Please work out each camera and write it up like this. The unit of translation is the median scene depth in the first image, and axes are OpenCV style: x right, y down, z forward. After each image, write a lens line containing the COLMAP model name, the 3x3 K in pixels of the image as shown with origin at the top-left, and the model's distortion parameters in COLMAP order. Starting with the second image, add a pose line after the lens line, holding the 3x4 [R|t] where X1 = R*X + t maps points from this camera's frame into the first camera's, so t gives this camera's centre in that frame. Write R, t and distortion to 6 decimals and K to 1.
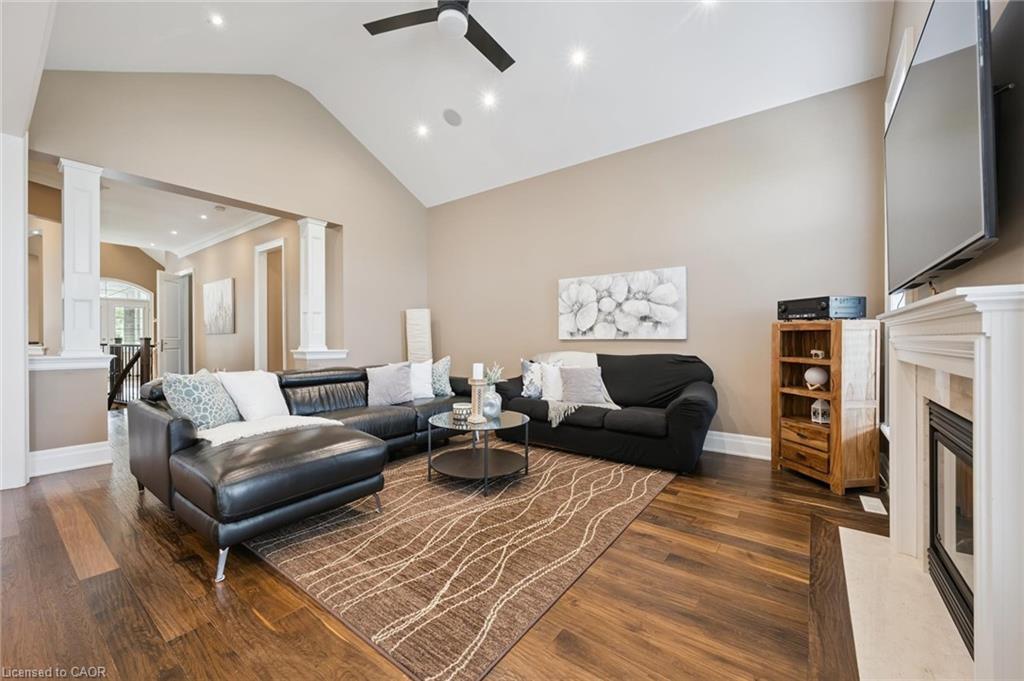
lens RADIAL K [[402.6, 0, 513.1], [0, 402.6, 337.2], [0, 0, 1]] dist [-0.002248, 0.000181]
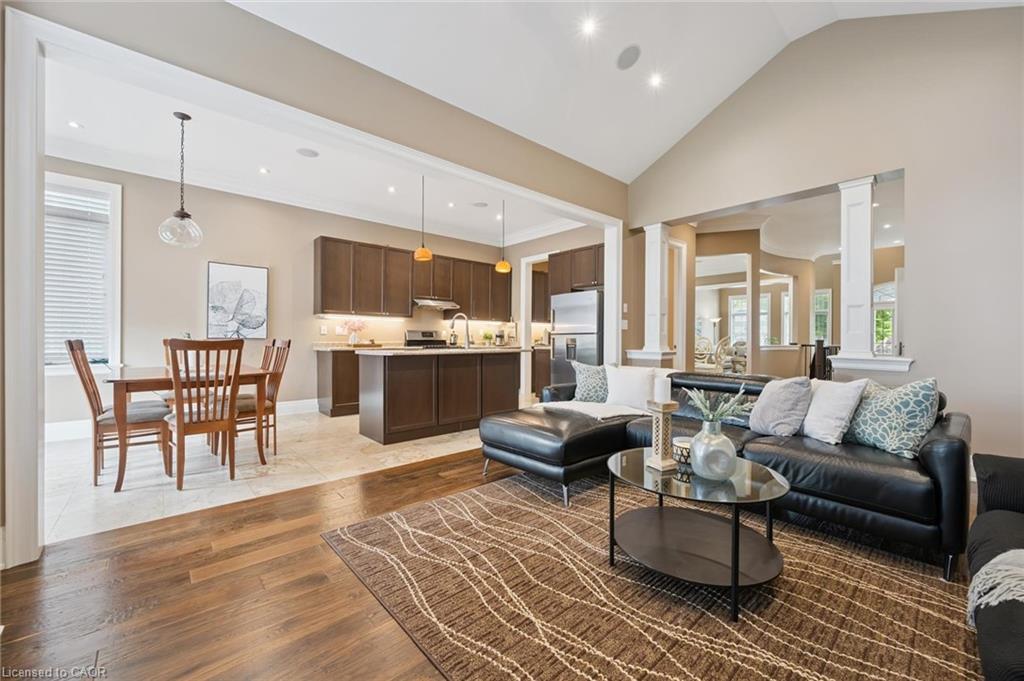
lens RADIAL K [[402.6, 0, 513.8], [0, 402.6, 336.7], [0, 0, 1]] dist [-0.002248, 0.000181]
pose [[-0.200211, -0.005635, -0.979737, 0.540401], [-0.002796, 0.999983, -0.005180, 0.001430], [0.979749, 0.001702, -0.200224, 0.802598]]
